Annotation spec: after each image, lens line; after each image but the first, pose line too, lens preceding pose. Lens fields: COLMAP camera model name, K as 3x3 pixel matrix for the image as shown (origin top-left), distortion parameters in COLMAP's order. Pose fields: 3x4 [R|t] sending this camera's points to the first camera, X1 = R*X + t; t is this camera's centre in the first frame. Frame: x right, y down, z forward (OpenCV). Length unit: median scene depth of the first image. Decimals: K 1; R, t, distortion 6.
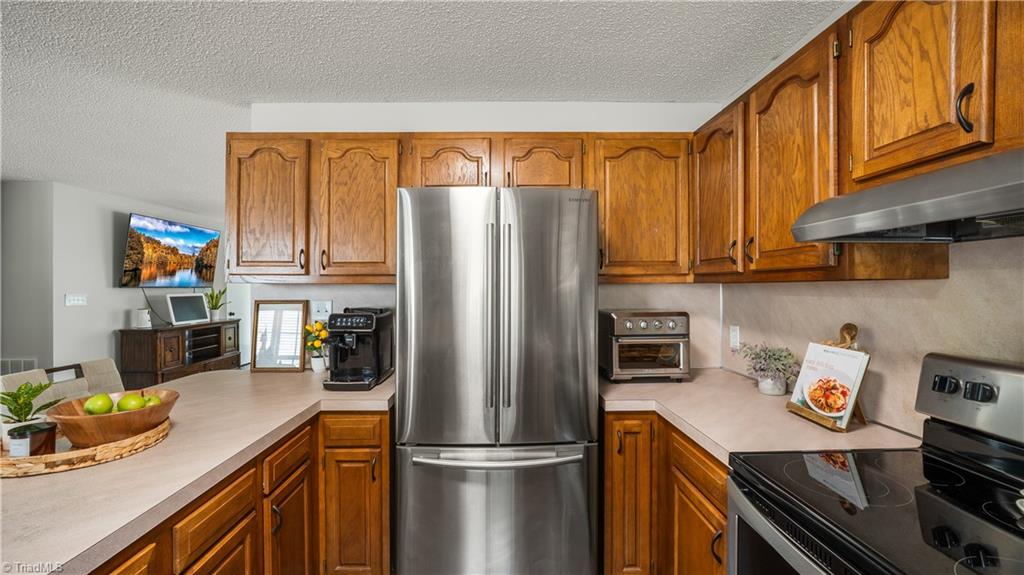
lens RADIAL K [[407.7, 0, 506.0], [0, 407.7, 285.0], [0, 0, 1]] dist [-0.012991, 0.000240]
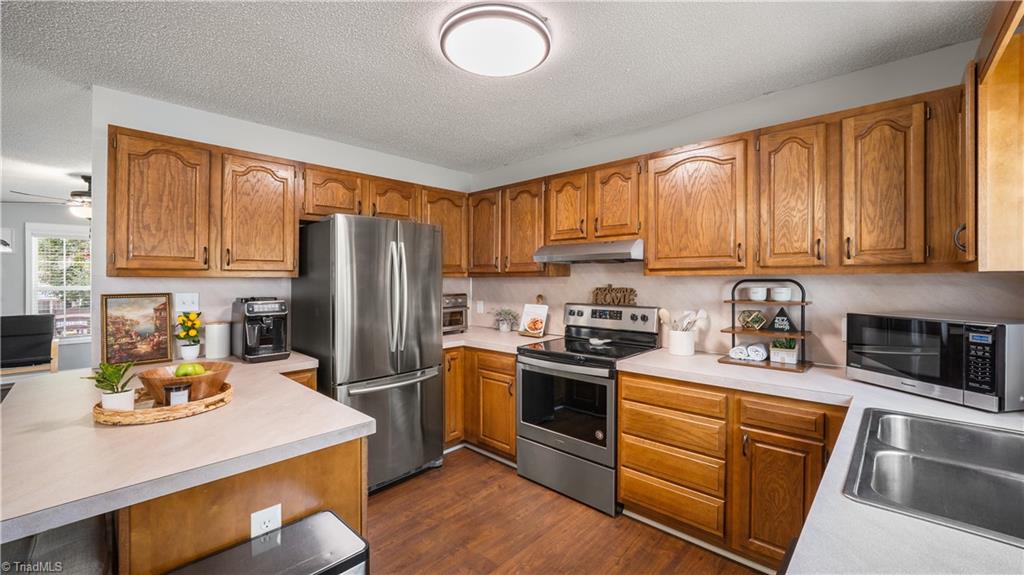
lens RADIAL K [[407.7, 0, 506.0], [0, 407.7, 285.0], [0, 0, 1]] dist [-0.012991, 0.000240]
pose [[0.699841, -0.012299, 0.714193, -0.779071], [-0.001610, 0.999822, 0.018796, -0.005111], [-0.714297, -0.014304, 0.699696, -0.422066]]
